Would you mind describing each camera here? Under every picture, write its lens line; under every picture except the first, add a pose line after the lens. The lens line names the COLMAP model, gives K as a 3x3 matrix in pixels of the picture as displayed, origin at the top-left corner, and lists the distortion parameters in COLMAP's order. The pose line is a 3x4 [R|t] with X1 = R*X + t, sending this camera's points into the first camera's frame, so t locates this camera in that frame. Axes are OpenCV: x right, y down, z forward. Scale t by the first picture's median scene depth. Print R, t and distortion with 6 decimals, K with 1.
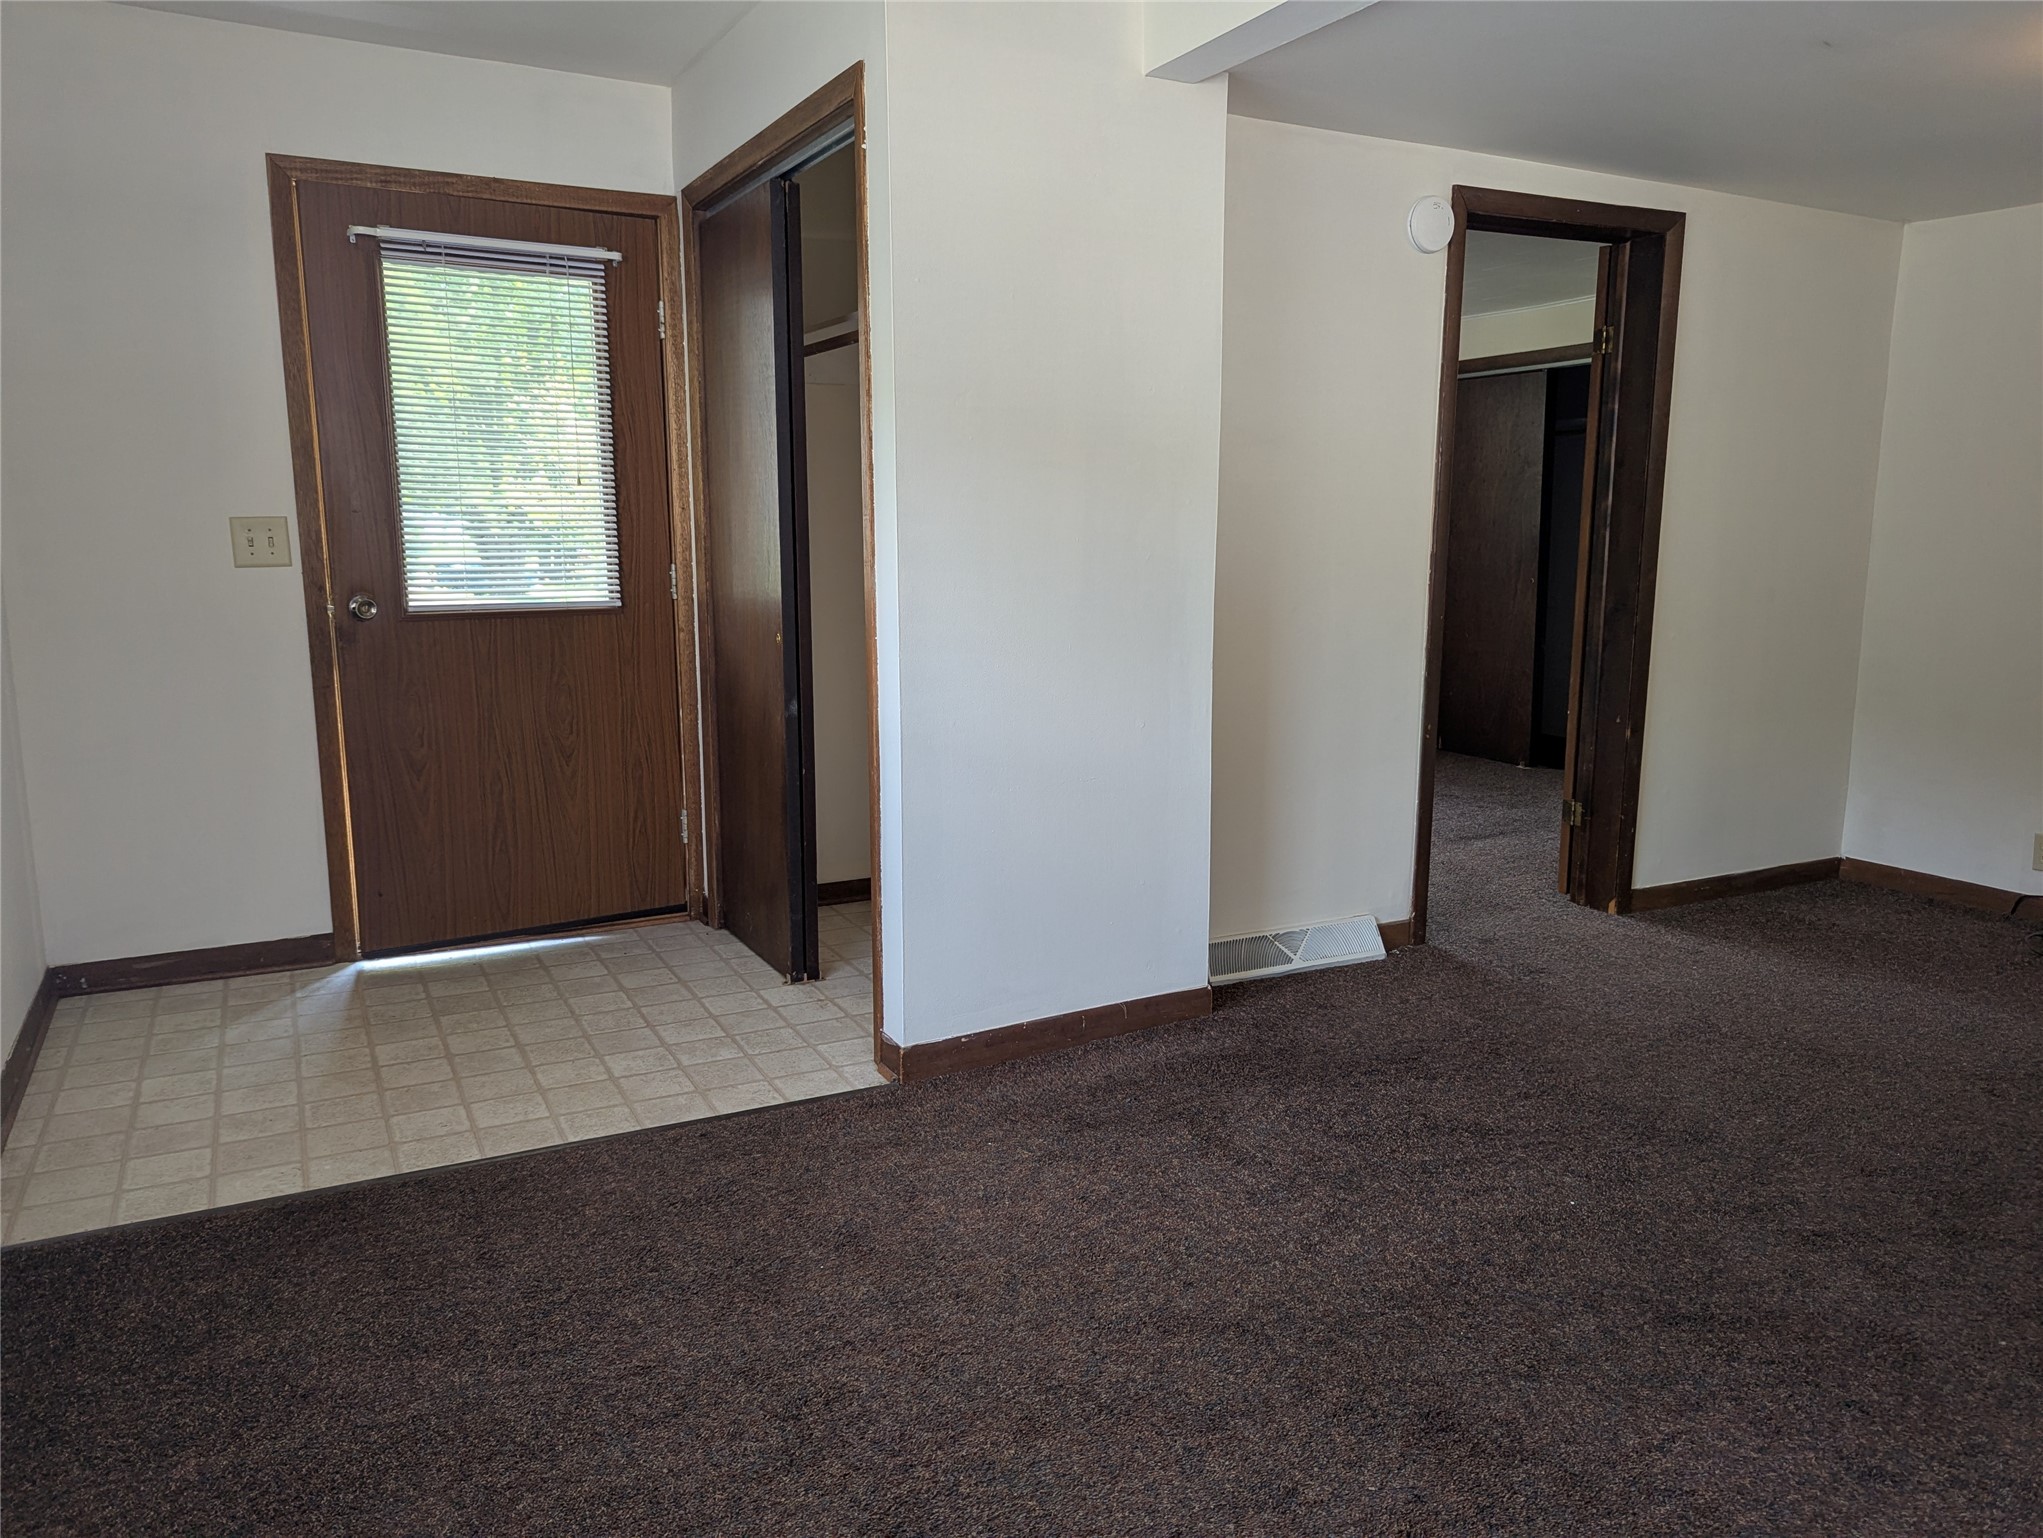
lens RADIAL K [[1447.7, 0, 1022.0], [0, 1447.7, 761.0], [0, 0, 1]] dist [0.067295, -0.063339]
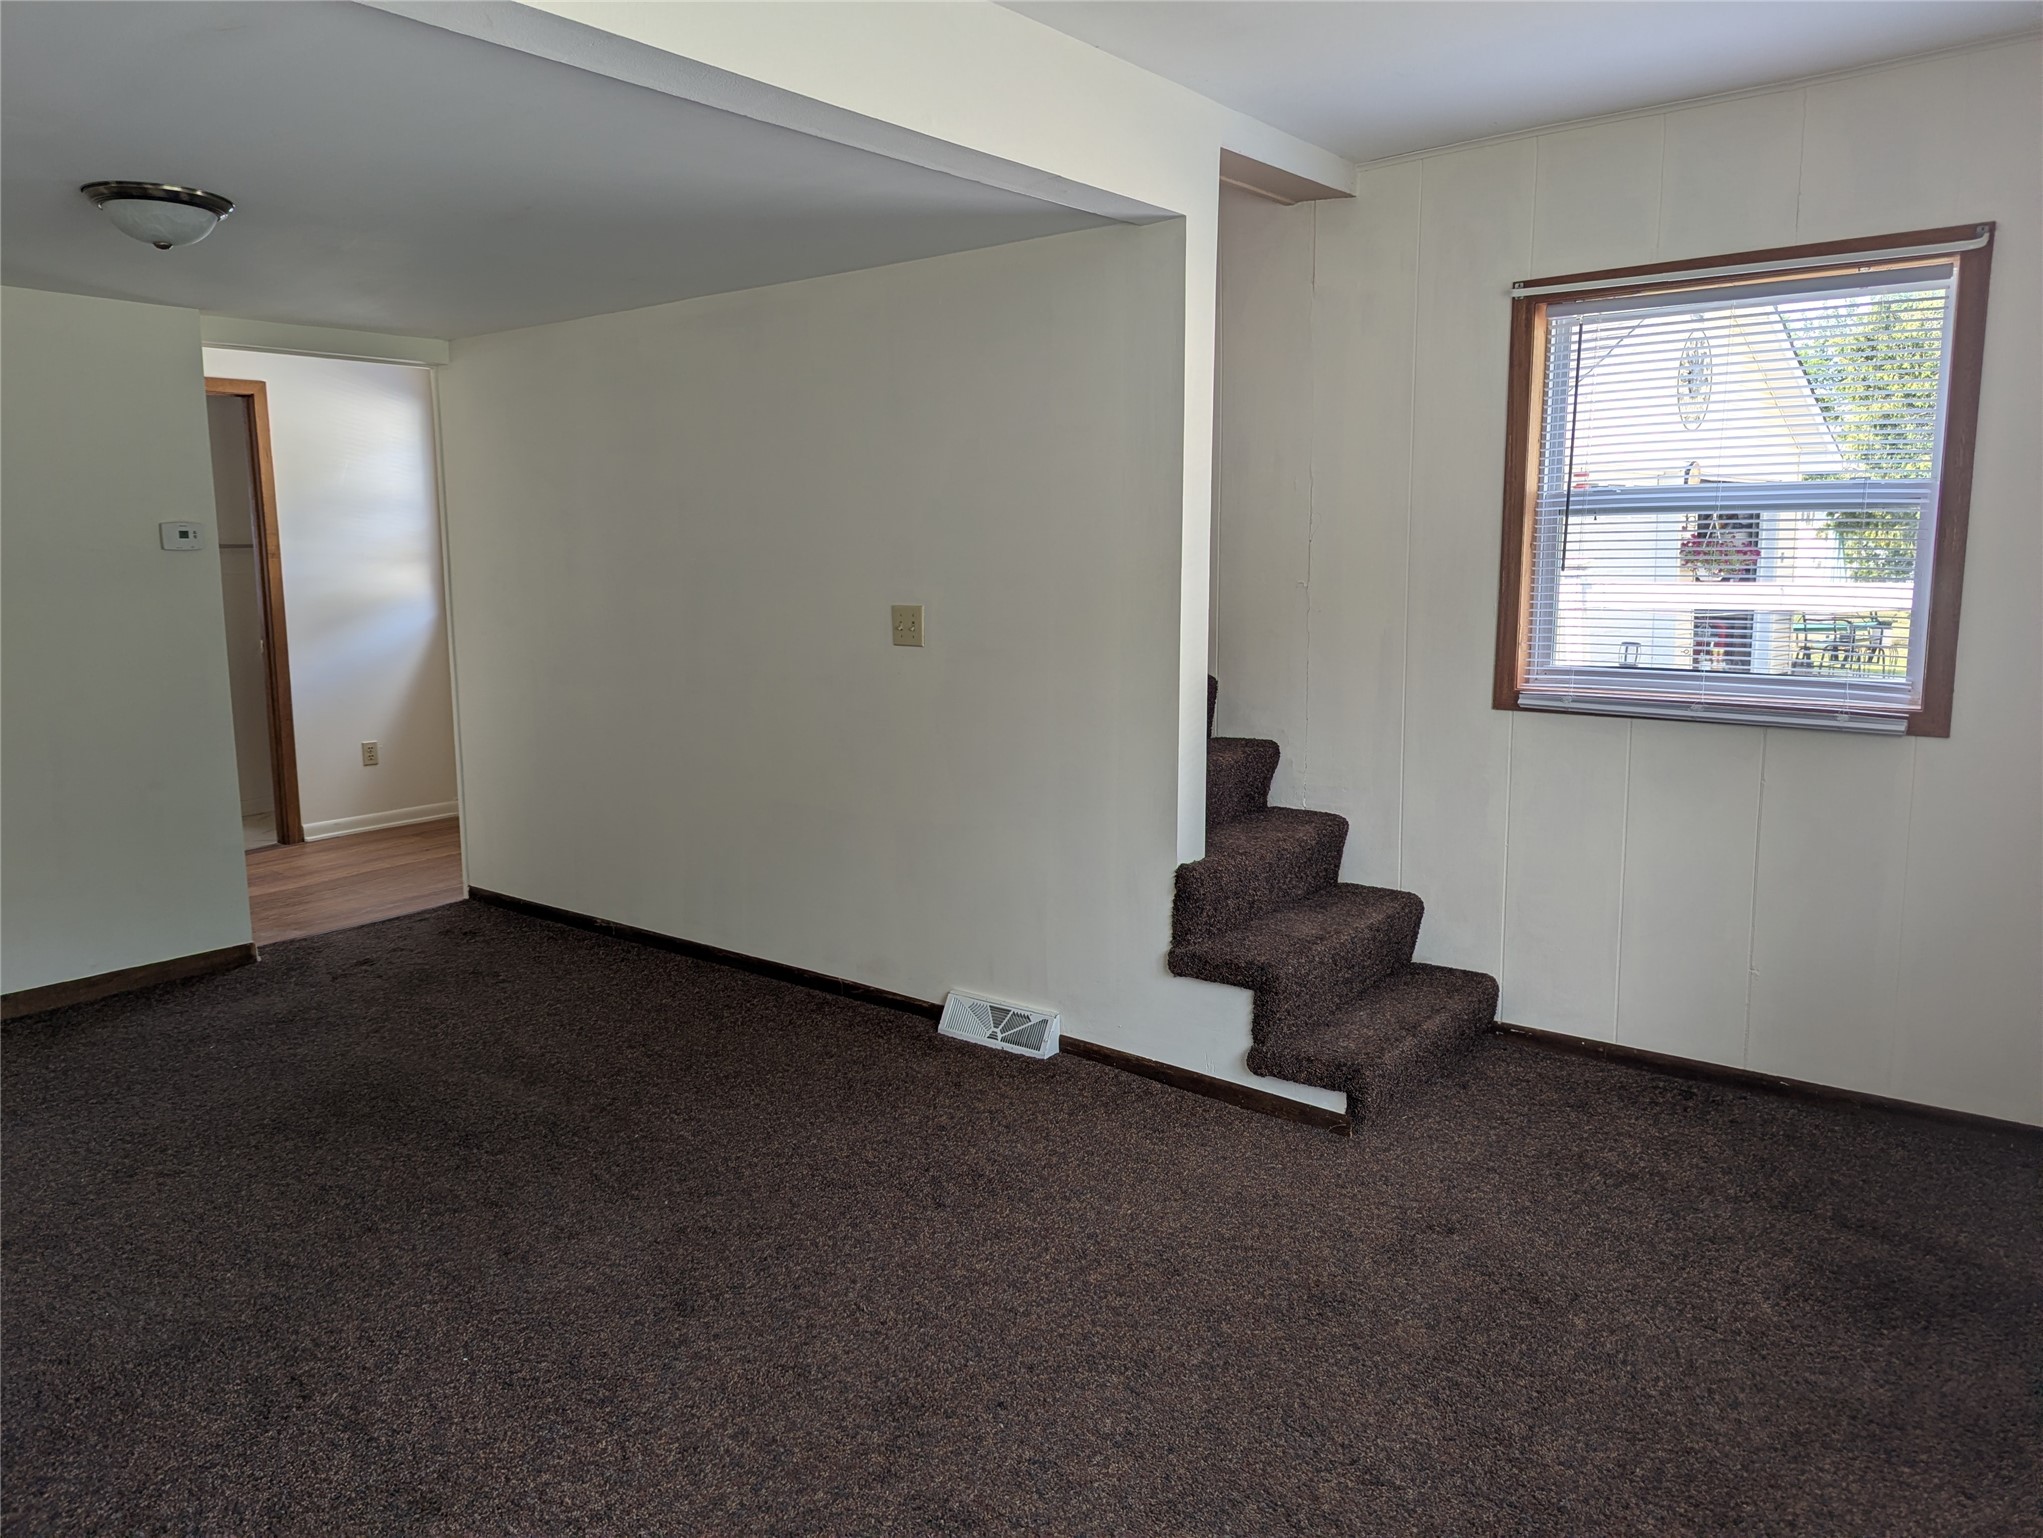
lens RADIAL K [[1447.7, 0, 1022.0], [0, 1447.7, 761.0], [0, 0, 1]] dist [0.067295, -0.063339]
pose [[-0.406014, -0.131580, 0.904345, -0.403651], [0.155587, 0.965181, 0.210284, -0.150567], [-0.900525, 0.226082, -0.371405, 0.657964]]
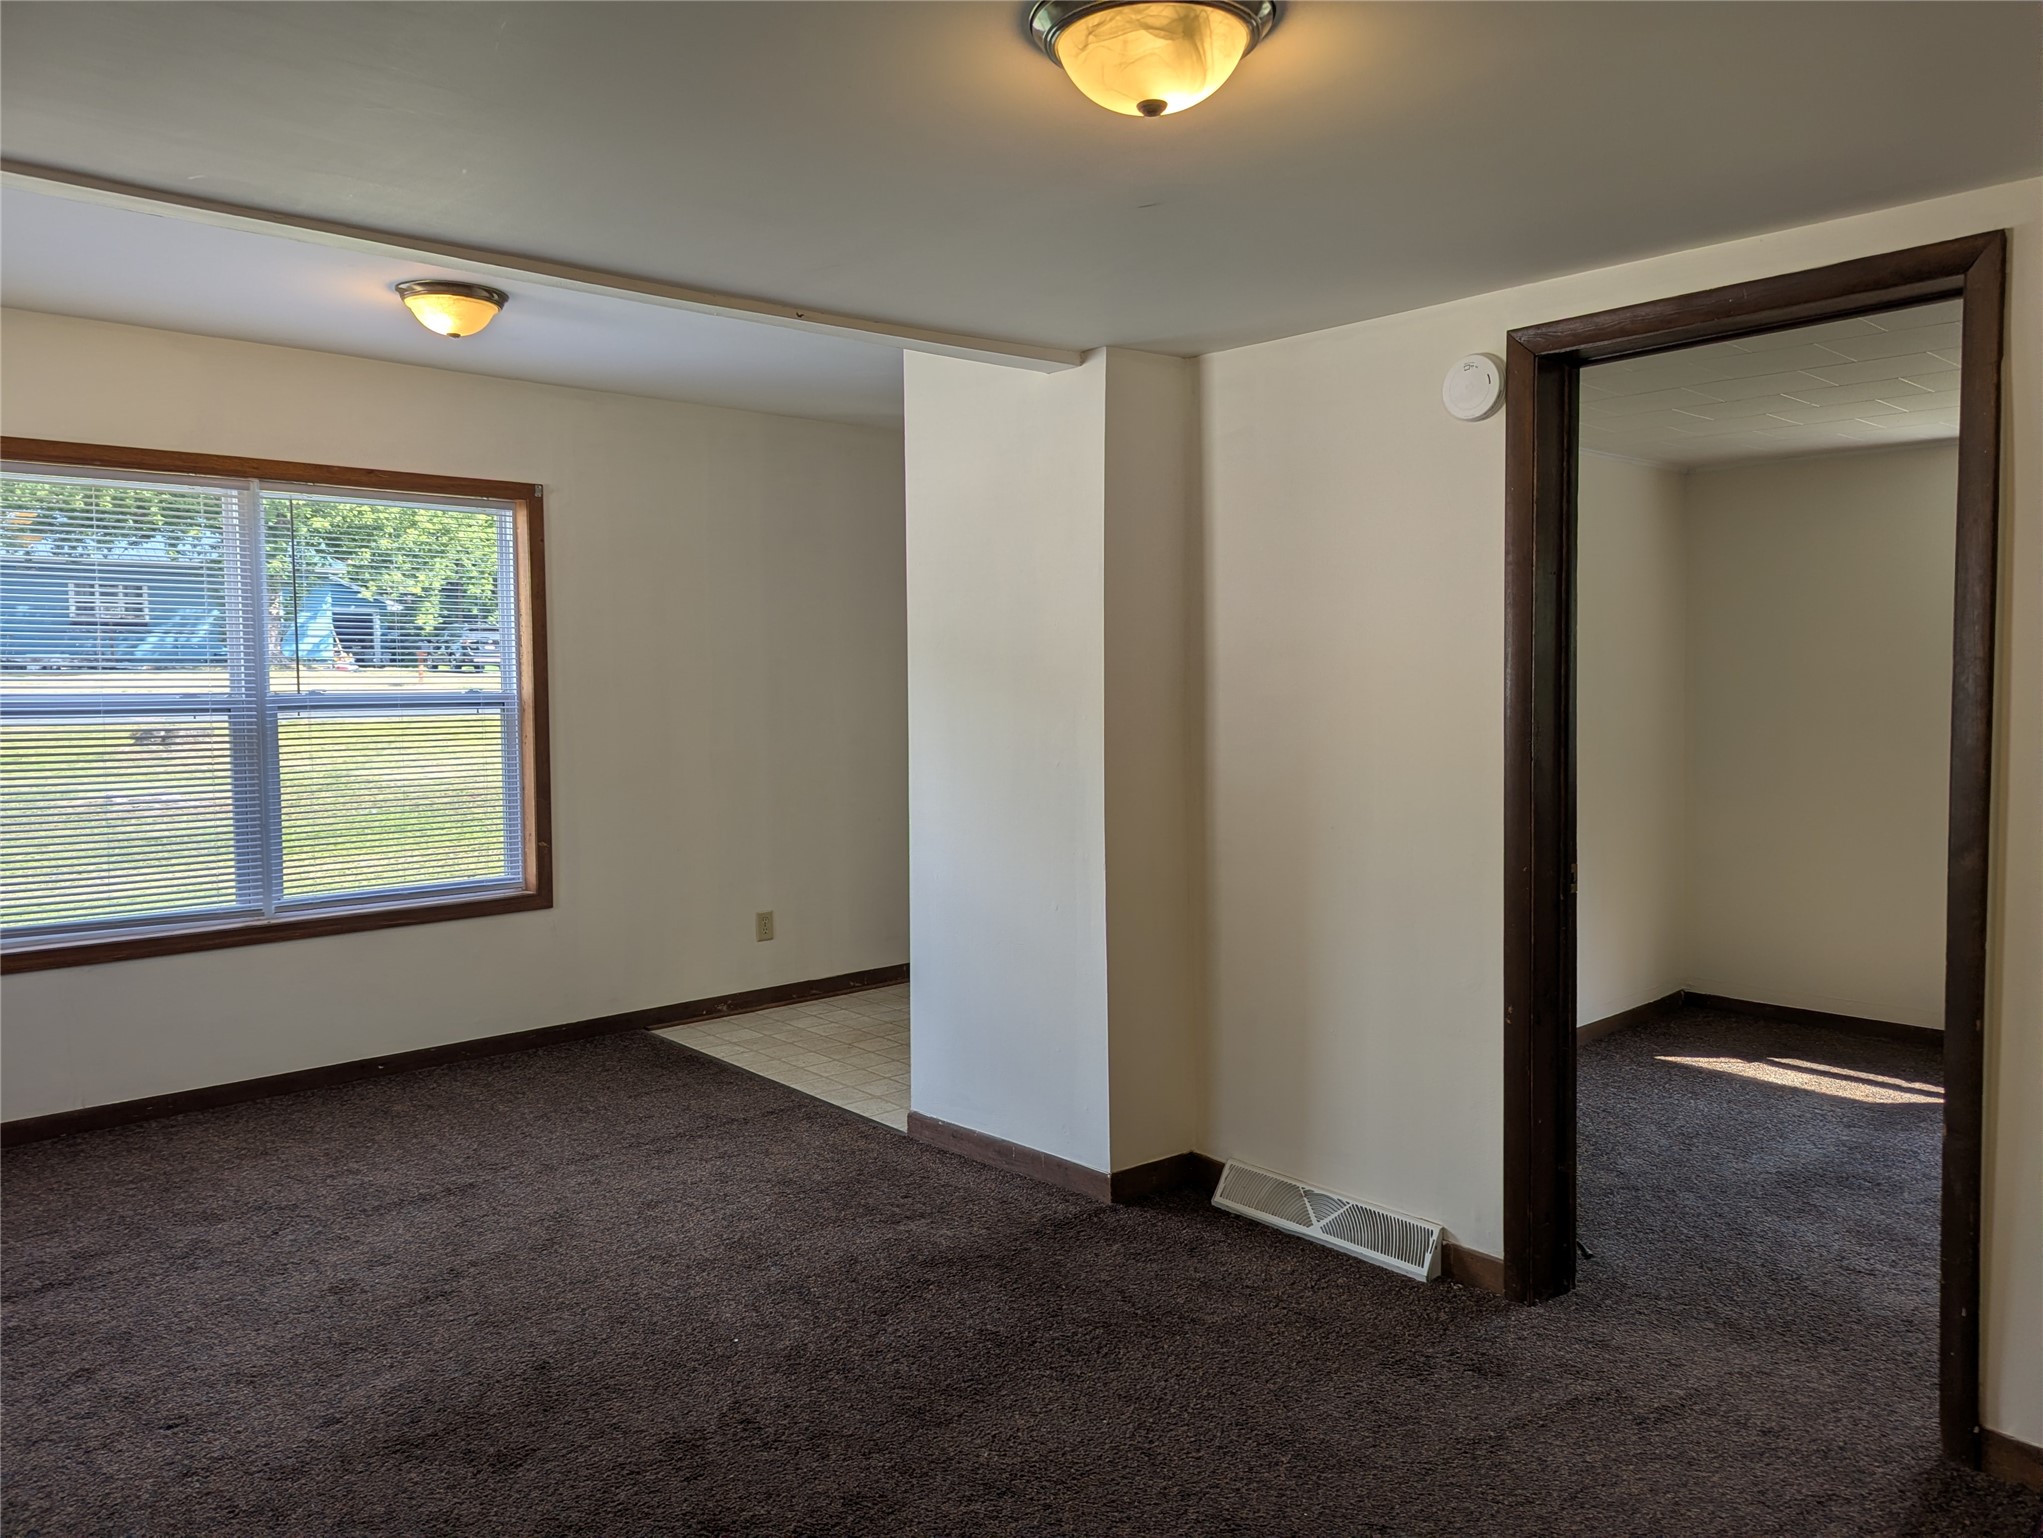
lens RADIAL K [[1447.7, 0, 1022.0], [0, 1447.7, 761.0], [0, 0, 1]] dist [0.067295, -0.063339]
pose [[0.241171, 0.053003, -0.969034, 1.056490], [-0.153117, 0.988080, 0.015937, -0.138987], [0.958328, 0.144532, 0.246411, 0.603863]]
